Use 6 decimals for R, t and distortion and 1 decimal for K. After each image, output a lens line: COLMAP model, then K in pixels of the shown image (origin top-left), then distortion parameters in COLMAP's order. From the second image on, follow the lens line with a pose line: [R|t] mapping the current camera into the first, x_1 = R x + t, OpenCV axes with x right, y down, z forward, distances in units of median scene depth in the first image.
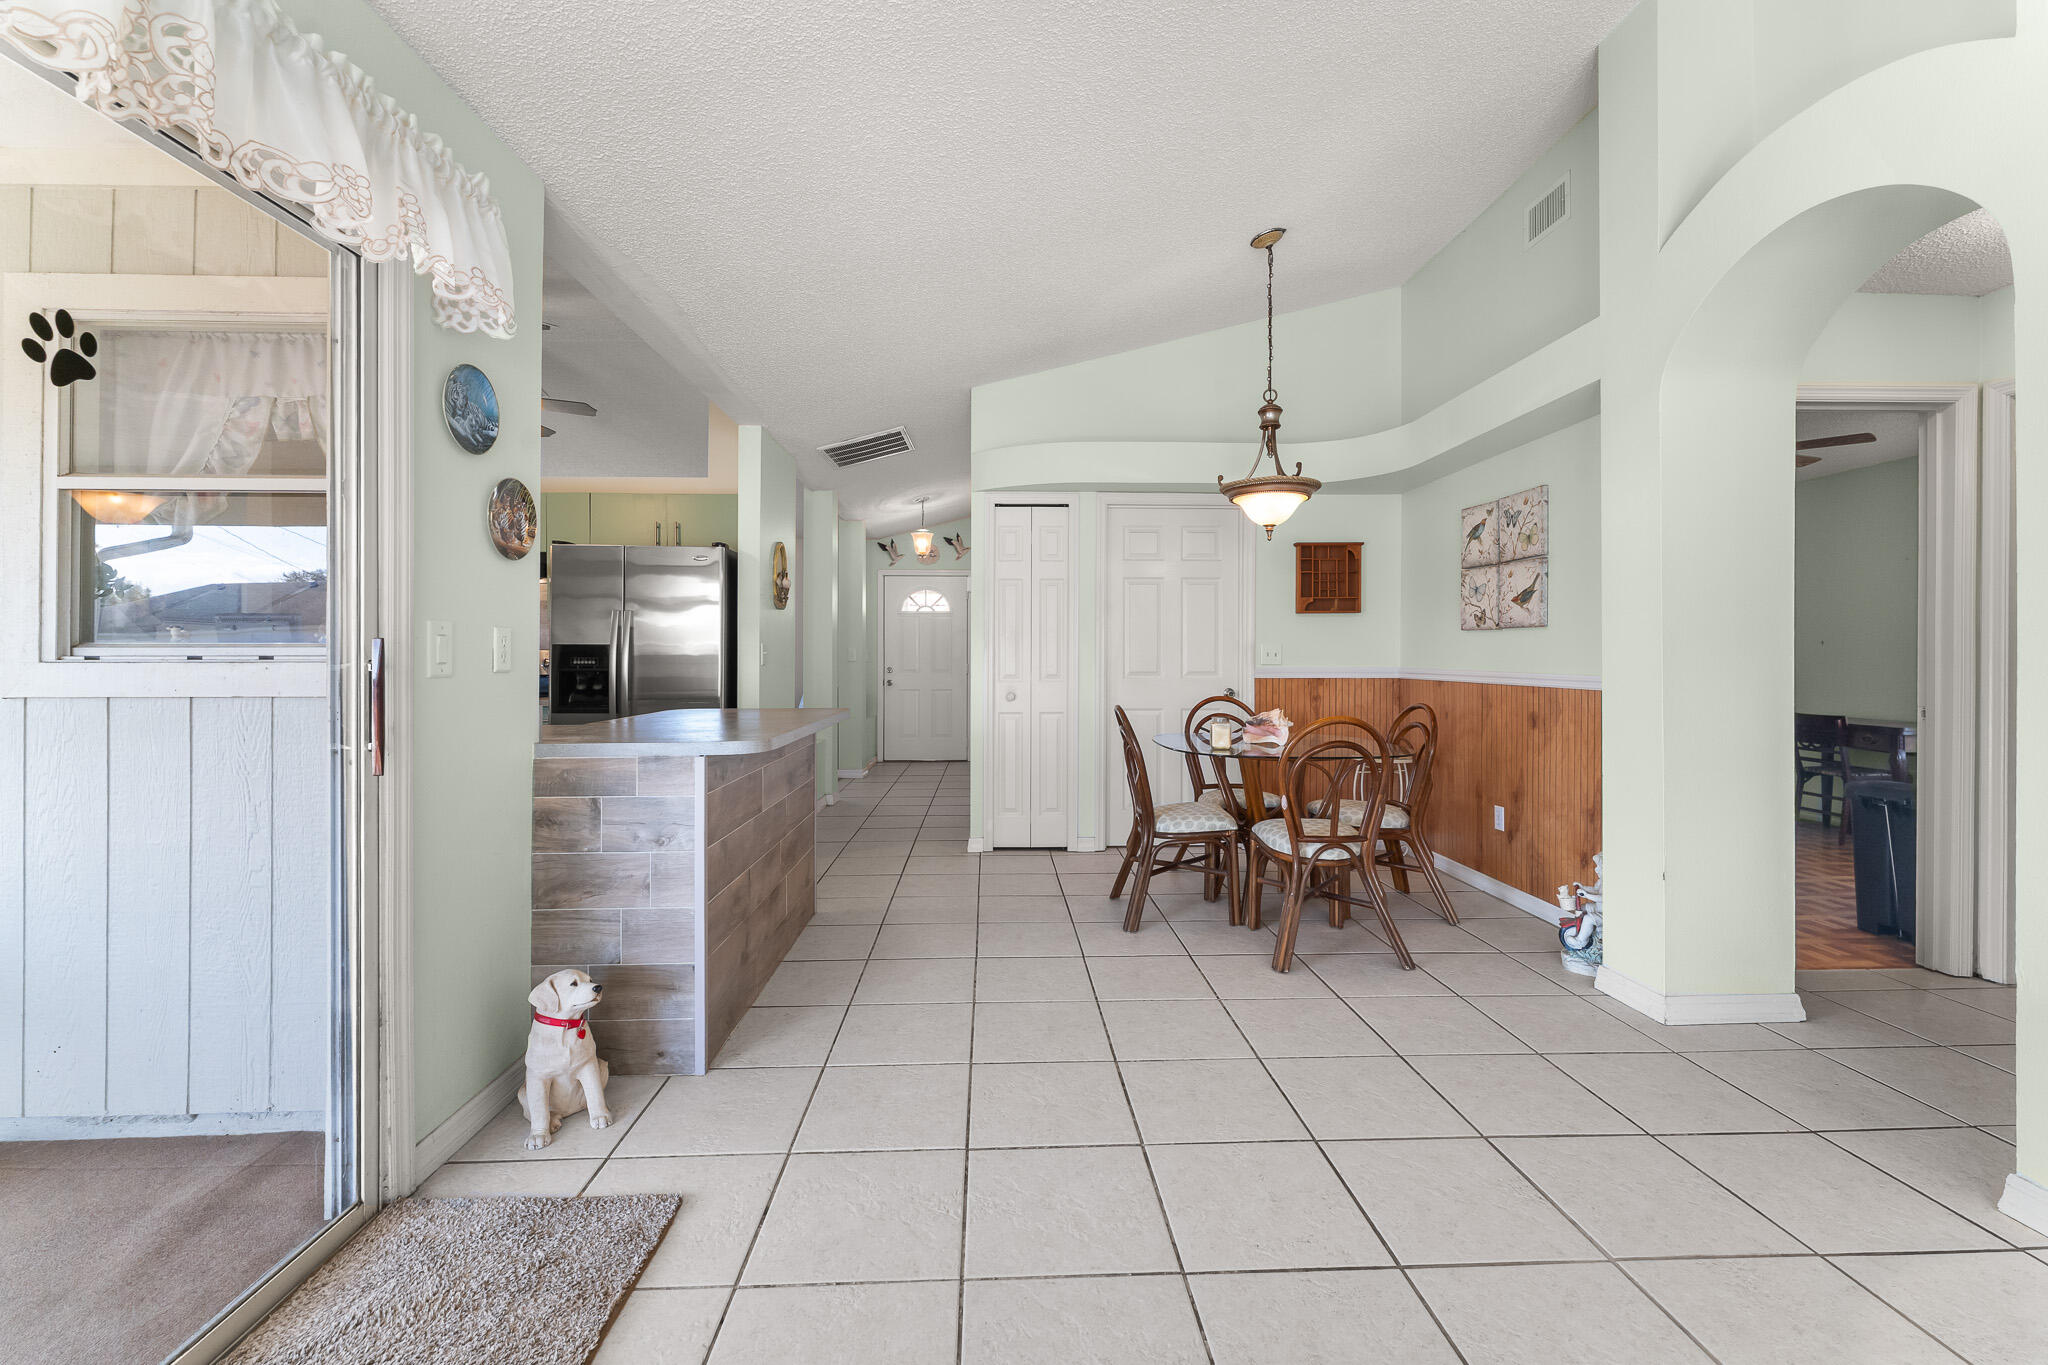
lens RADIAL K [[832.3, 0, 1030.1], [0, 832.3, 657.8], [0, 0, 1]] dist [-0.000392, -0.000018]
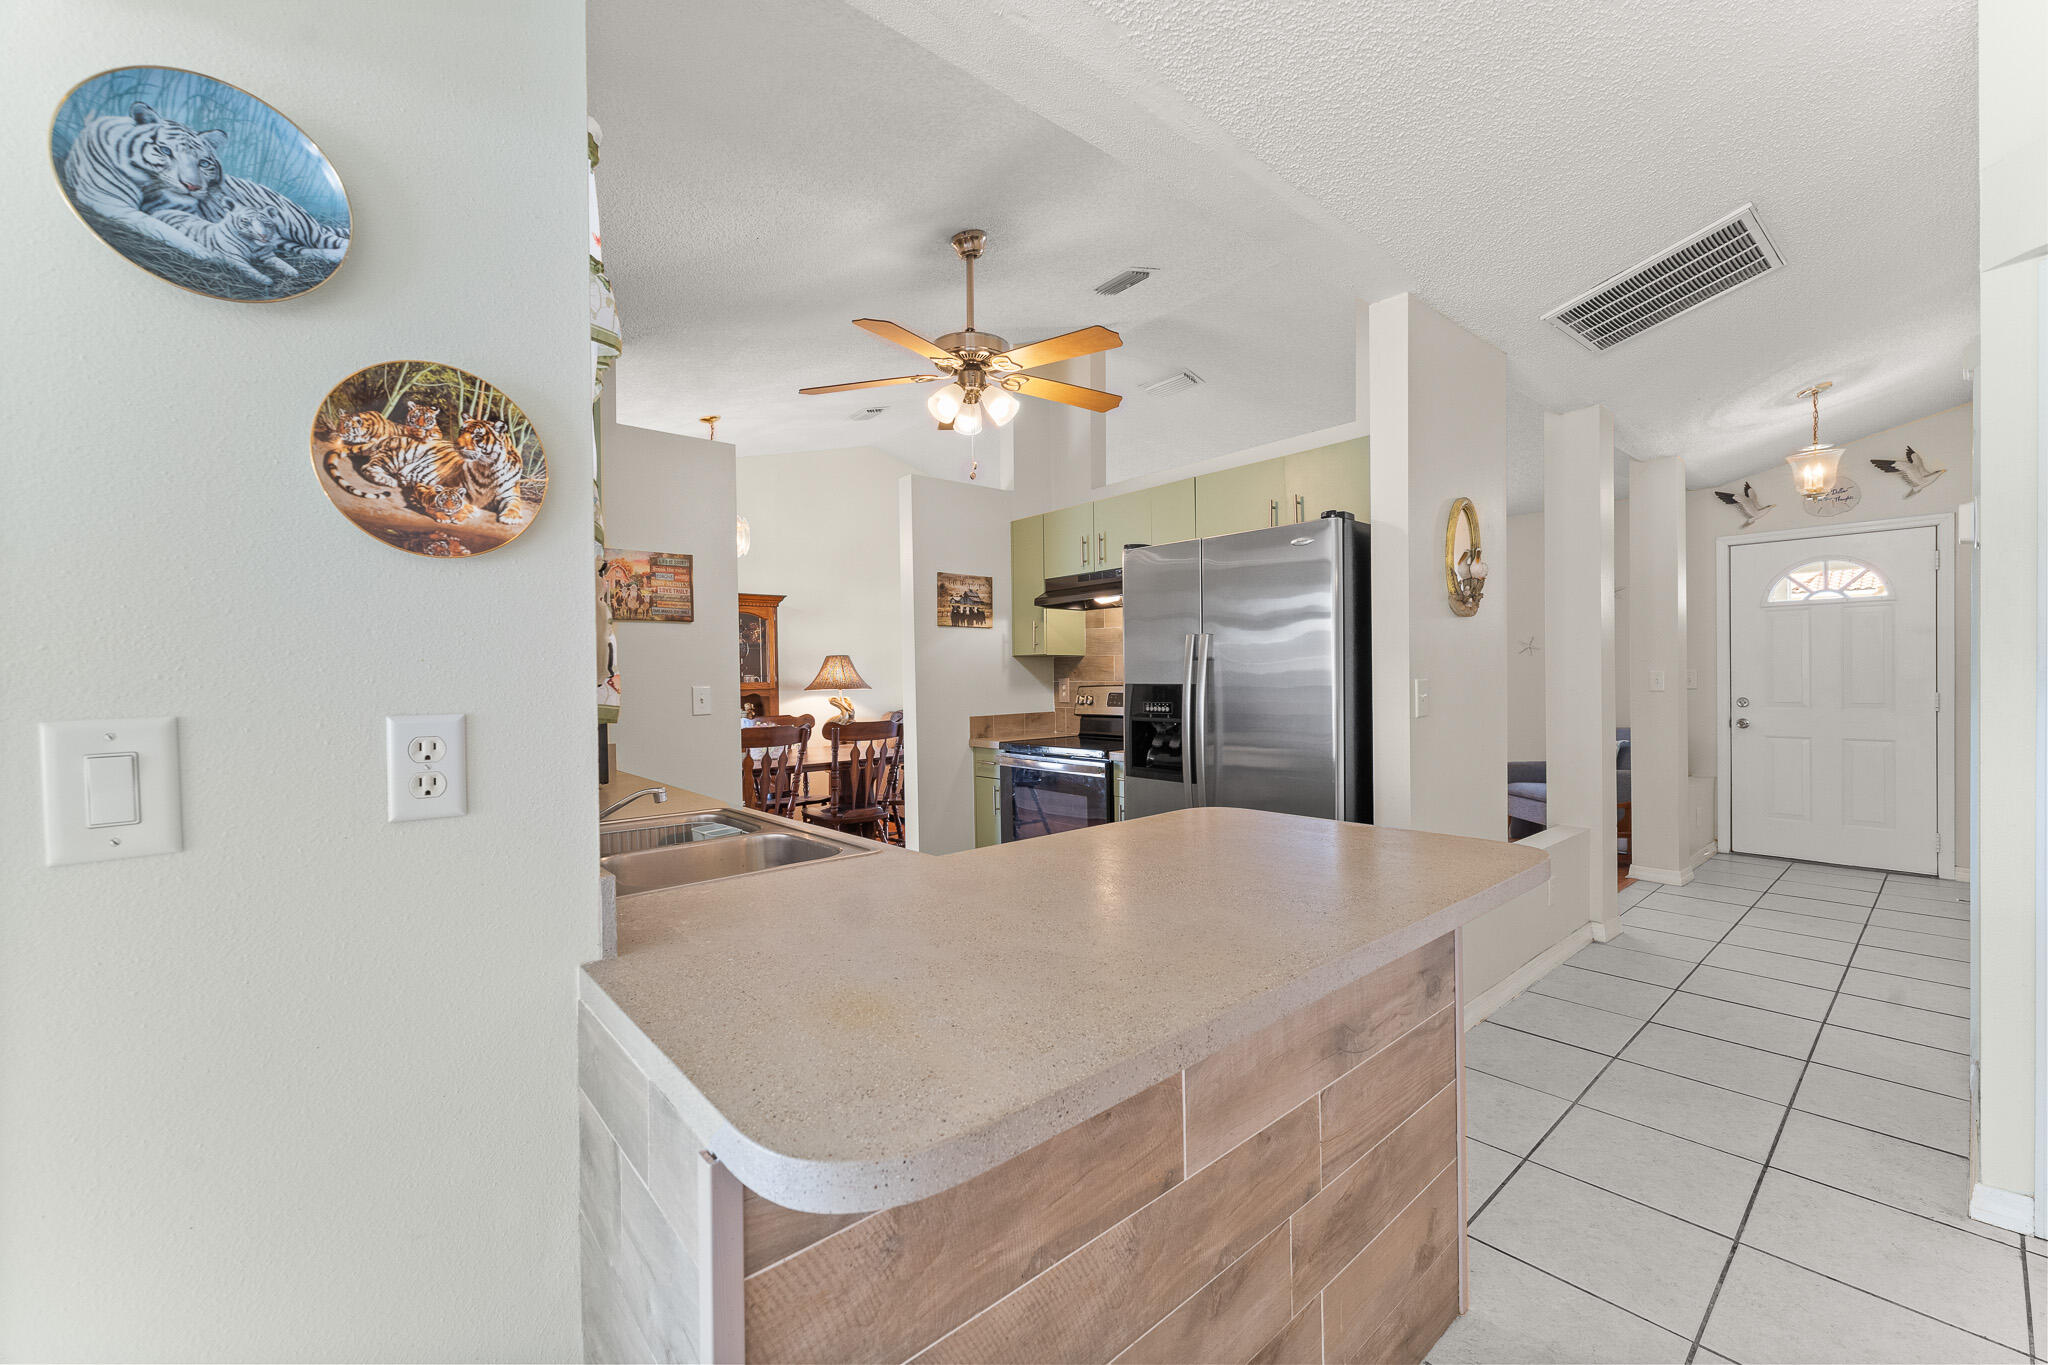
lens RADIAL K [[832.3, 0, 1024.4], [0, 832.3, 679.6], [0, 0, 1]] dist [-0.000392, -0.000018]
pose [[0.623491, -0.004548, -0.781817, -0.058144], [0.014108, 0.999886, 0.005434, -0.029603], [0.781703, -0.014418, 0.623484, 0.544318]]
